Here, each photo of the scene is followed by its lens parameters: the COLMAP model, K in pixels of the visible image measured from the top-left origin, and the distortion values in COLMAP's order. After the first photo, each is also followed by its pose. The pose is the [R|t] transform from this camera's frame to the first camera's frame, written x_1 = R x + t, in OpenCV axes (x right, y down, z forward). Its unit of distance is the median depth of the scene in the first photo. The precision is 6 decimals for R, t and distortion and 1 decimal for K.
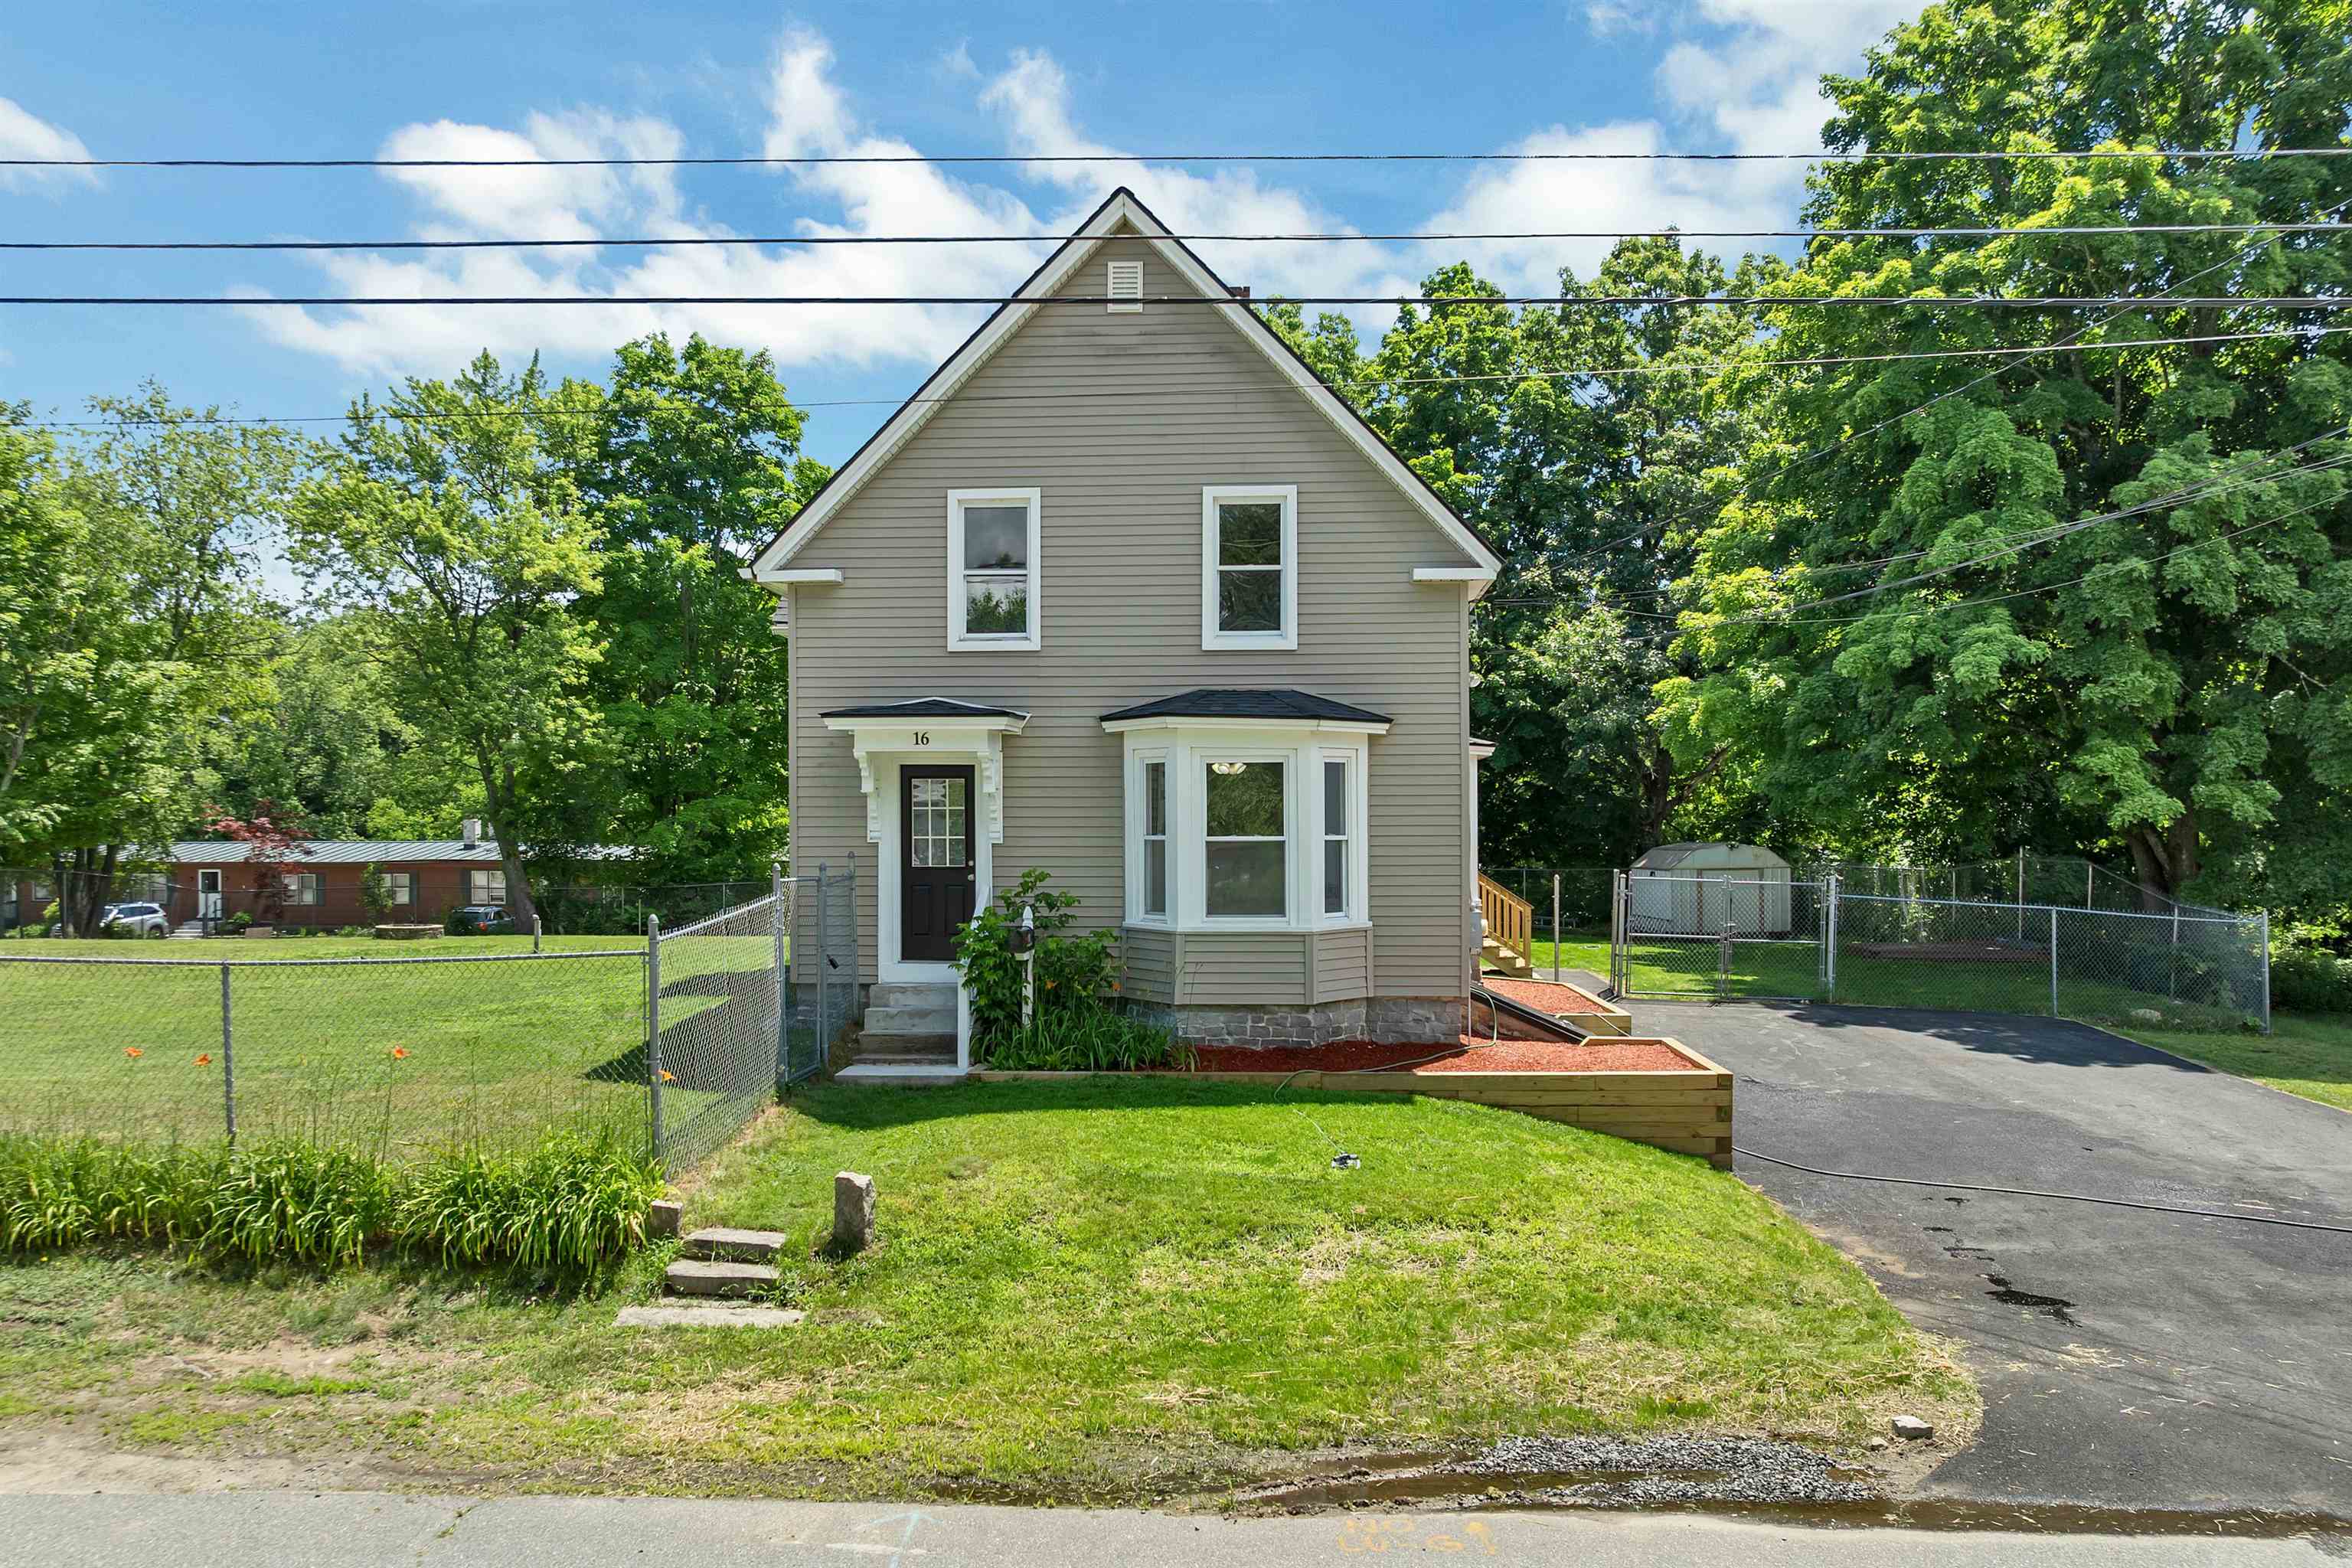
lens RADIAL K [[1689.1, 0, 1188.5], [0, 1689.1, 825.7], [0, 0, 1]] dist [-0.048354, 0.018211]
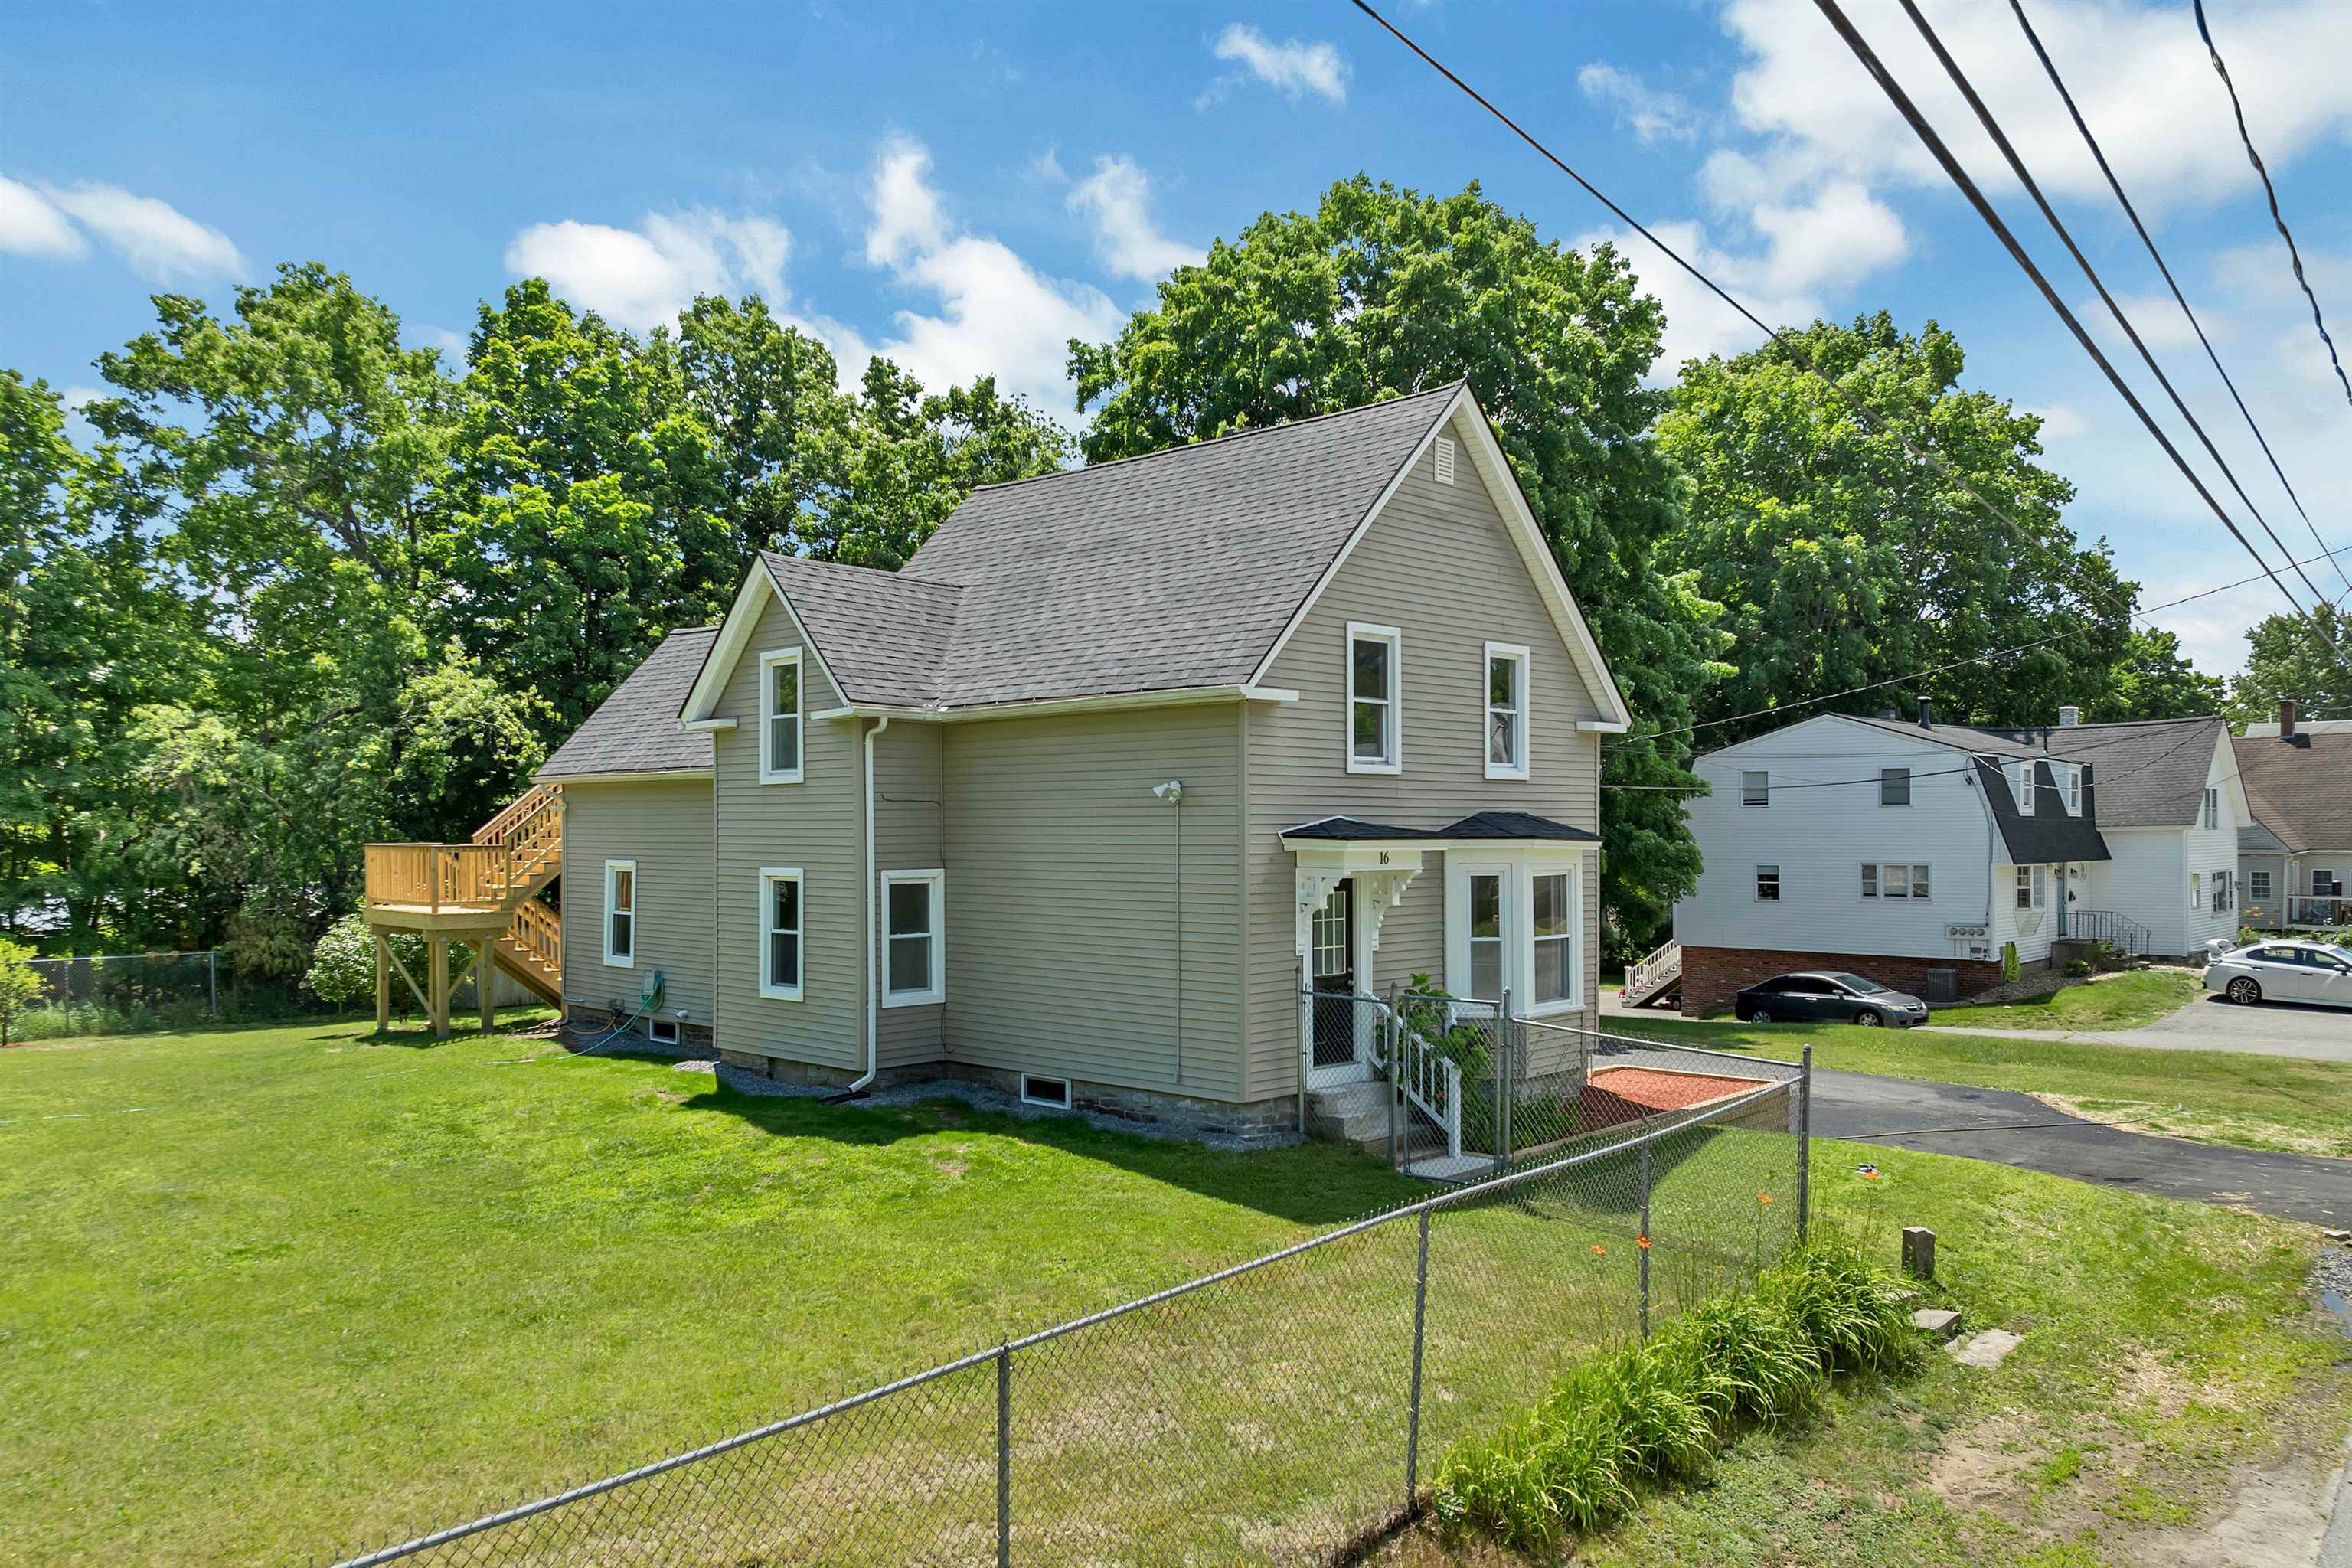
lens RADIAL K [[1689.1, 0, 1178.6], [0, 1689.1, 800.7], [0, 0, 1]] dist [-0.048354, 0.018211]
pose [[0.650404, 0.017819, 0.759379, -0.600355], [0.004747, 0.999610, -0.027521, -0.033629], [-0.759574, 0.021505, 0.650066, 0.229768]]
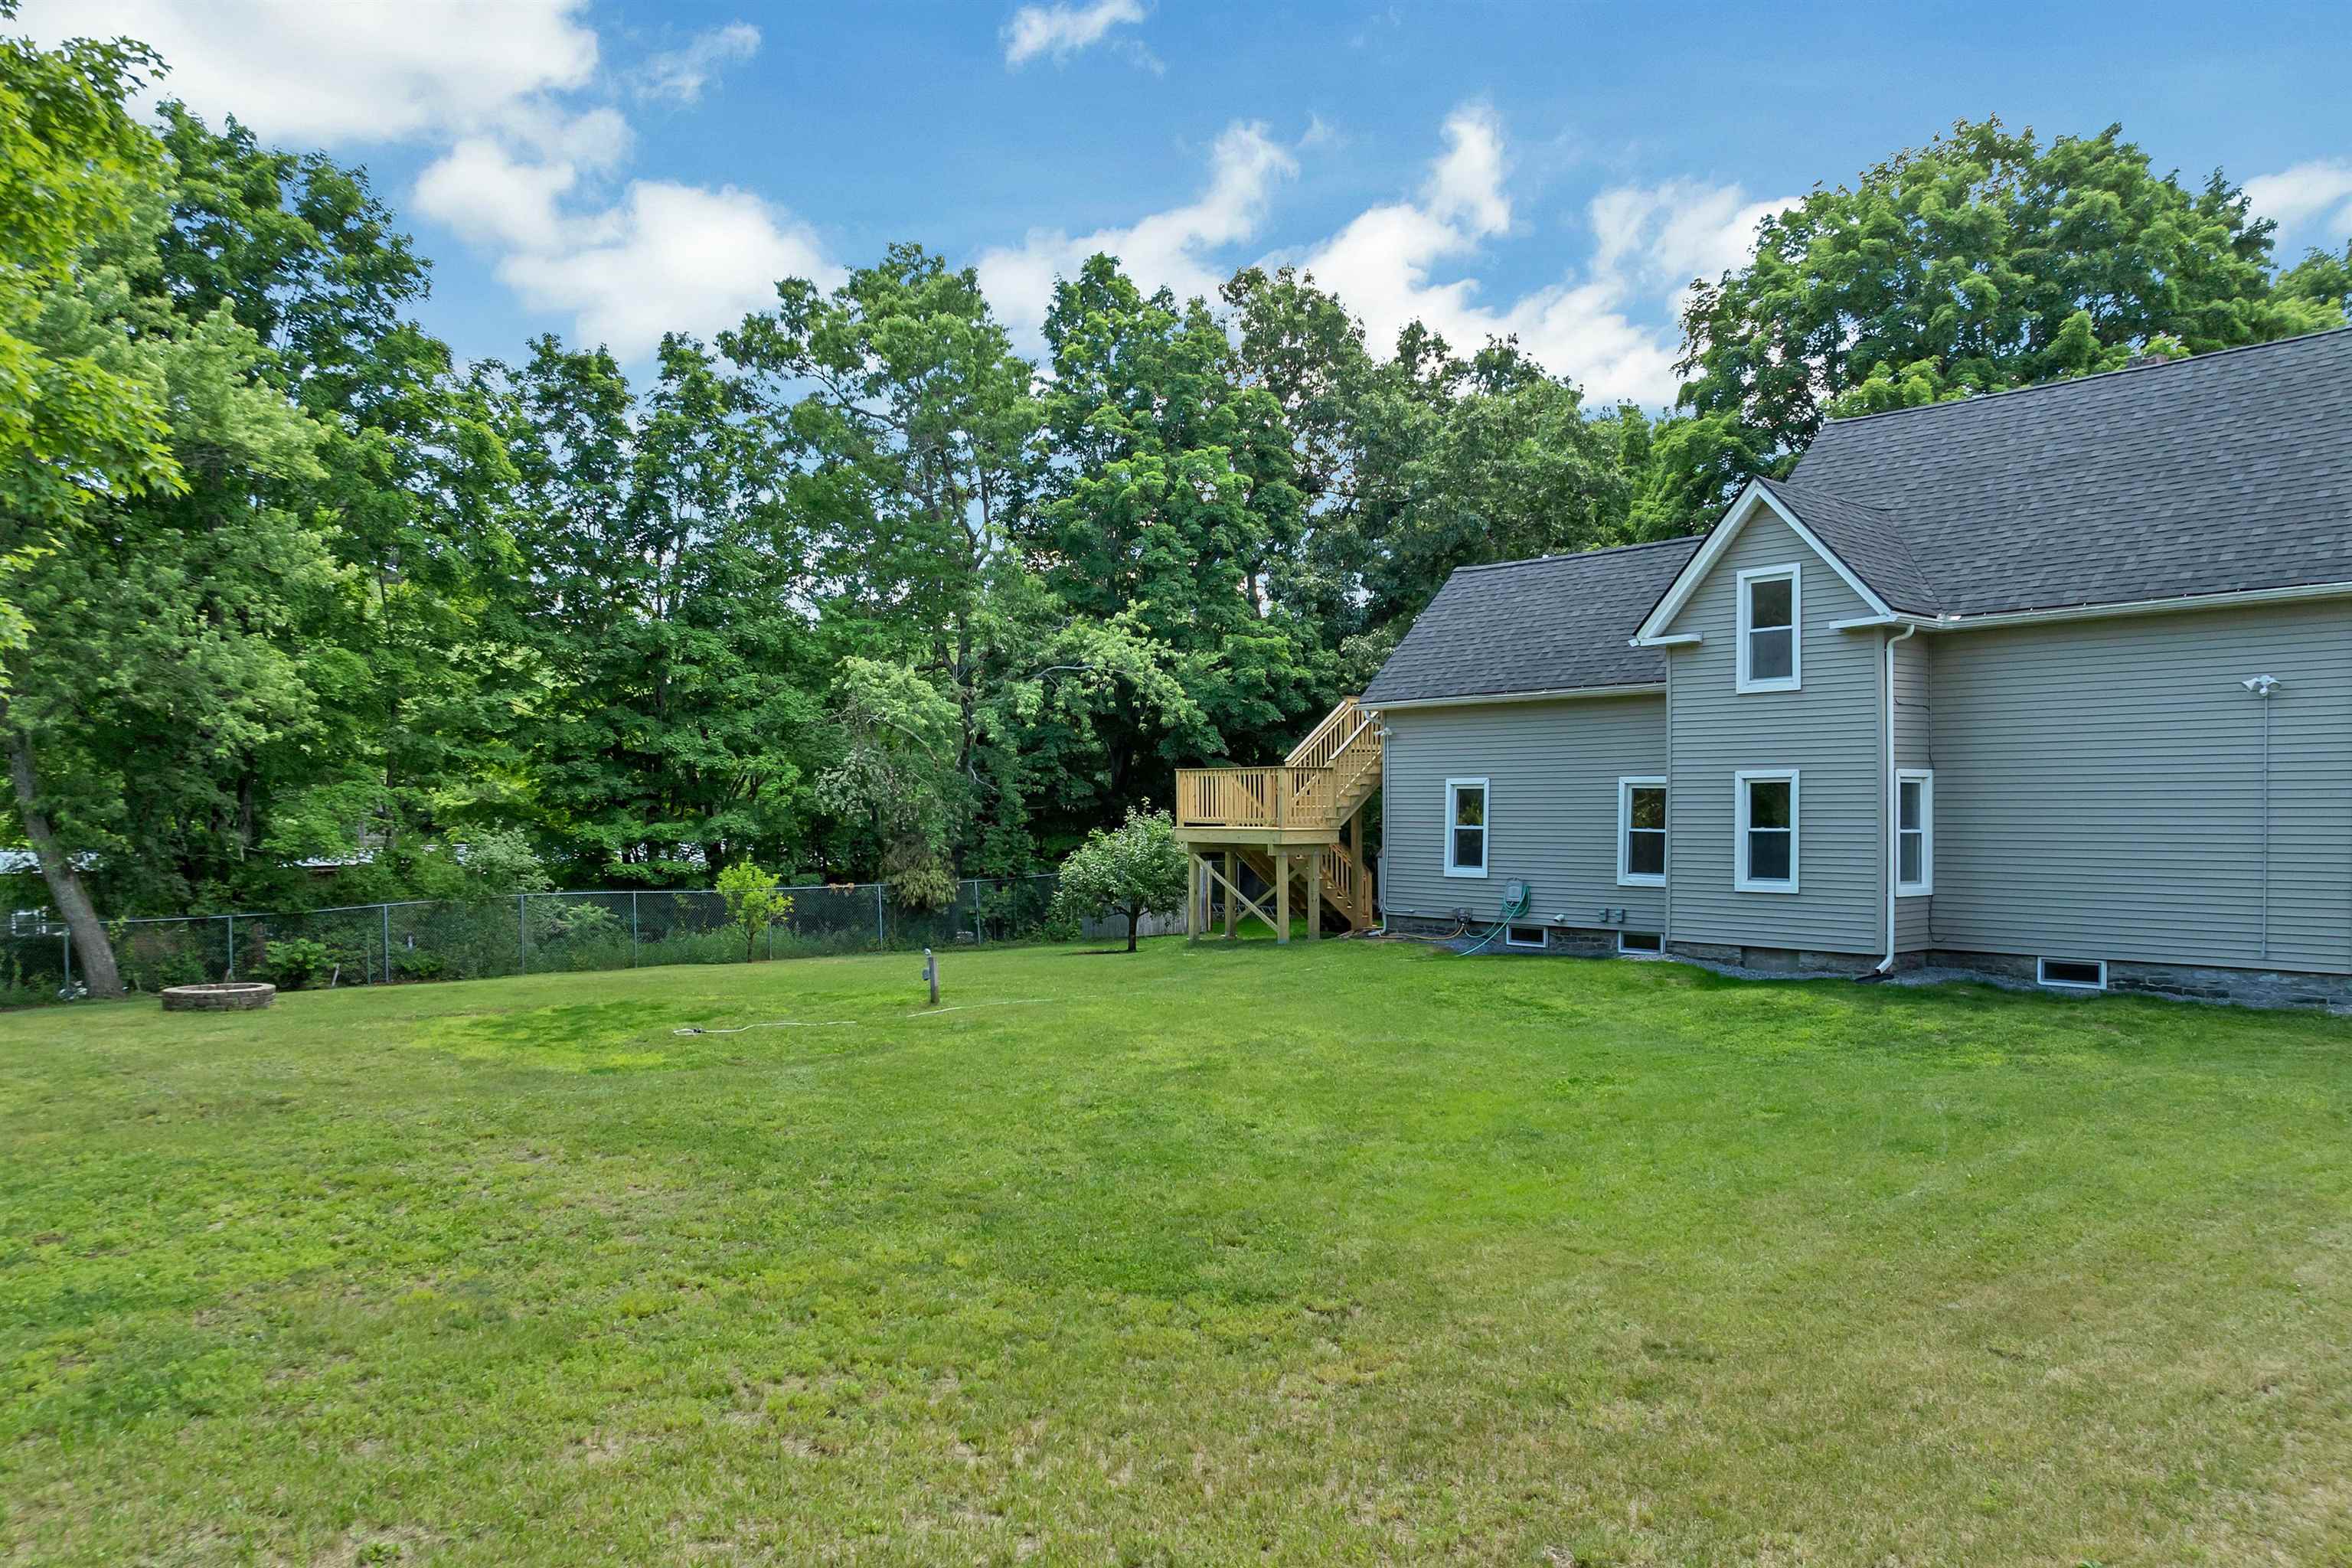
lens RADIAL K [[1689.1, 0, 1159.7], [0, 1689.1, 836.8], [0, 0, 1]] dist [-0.048354, 0.018211]
pose [[0.755001, -0.007313, 0.655683, -0.877698], [0.004379, 0.999972, 0.006111, -0.001128], [-0.655709, -0.001743, 0.755012, 0.425674]]
